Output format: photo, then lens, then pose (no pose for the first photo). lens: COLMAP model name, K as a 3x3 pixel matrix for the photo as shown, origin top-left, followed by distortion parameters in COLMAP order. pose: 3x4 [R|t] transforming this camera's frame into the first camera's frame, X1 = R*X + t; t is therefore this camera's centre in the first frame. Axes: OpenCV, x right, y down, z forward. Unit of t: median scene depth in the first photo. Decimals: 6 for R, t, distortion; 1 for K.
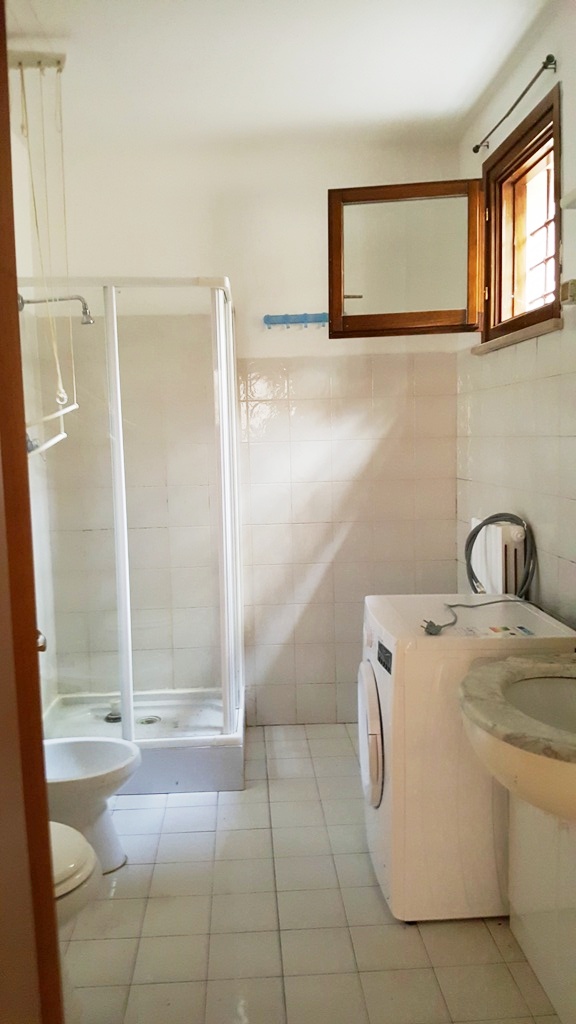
lens RADIAL K [[792.5, 0, 280.8], [0, 792.5, 513.1], [0, 0, 1]] dist [0.044182, -0.093106]
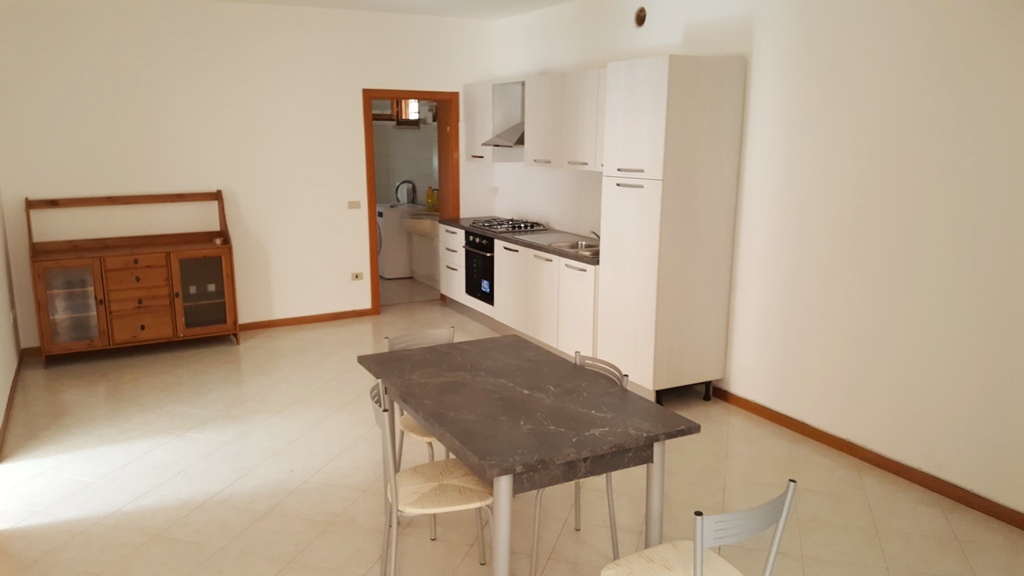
lens RADIAL K [[792.5, 0, 528.0], [0, 792.5, 337.2], [0, 0, 1]] dist [0.044182, -0.093106]
pose [[0.899384, -0.078601, 0.430036, -0.690033], [0.013363, 0.988187, 0.152671, 0.137250], [-0.436956, -0.131564, 0.889809, -2.106629]]
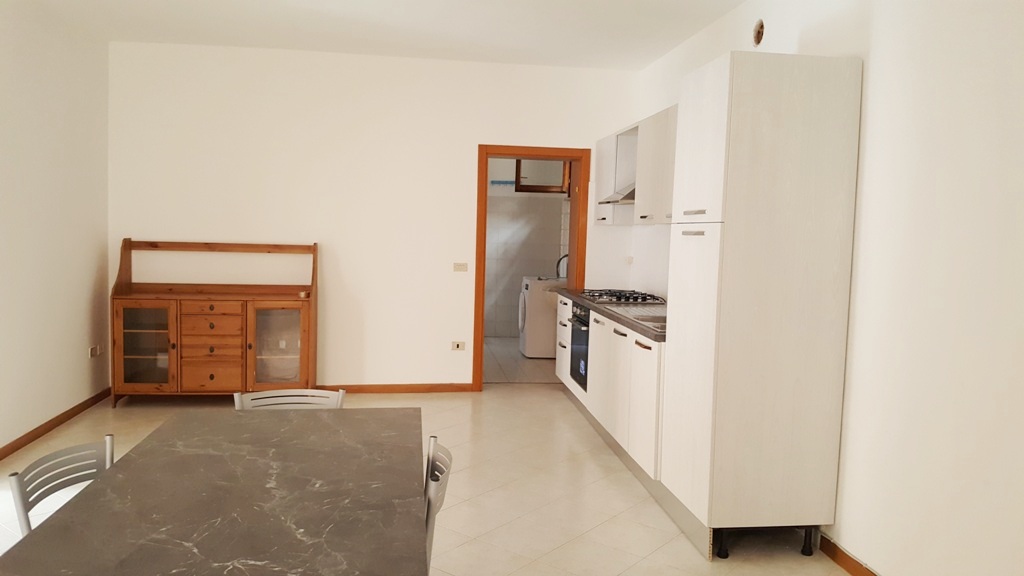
lens RADIAL K [[792.5, 0, 510.5], [0, 792.5, 299.5], [0, 0, 1]] dist [0.044182, -0.093106]
pose [[0.996126, 0.048107, 0.073613, -0.150699], [-0.047308, 0.998801, -0.012557, 0.206797], [-0.074129, 0.009026, 0.997208, -1.882826]]
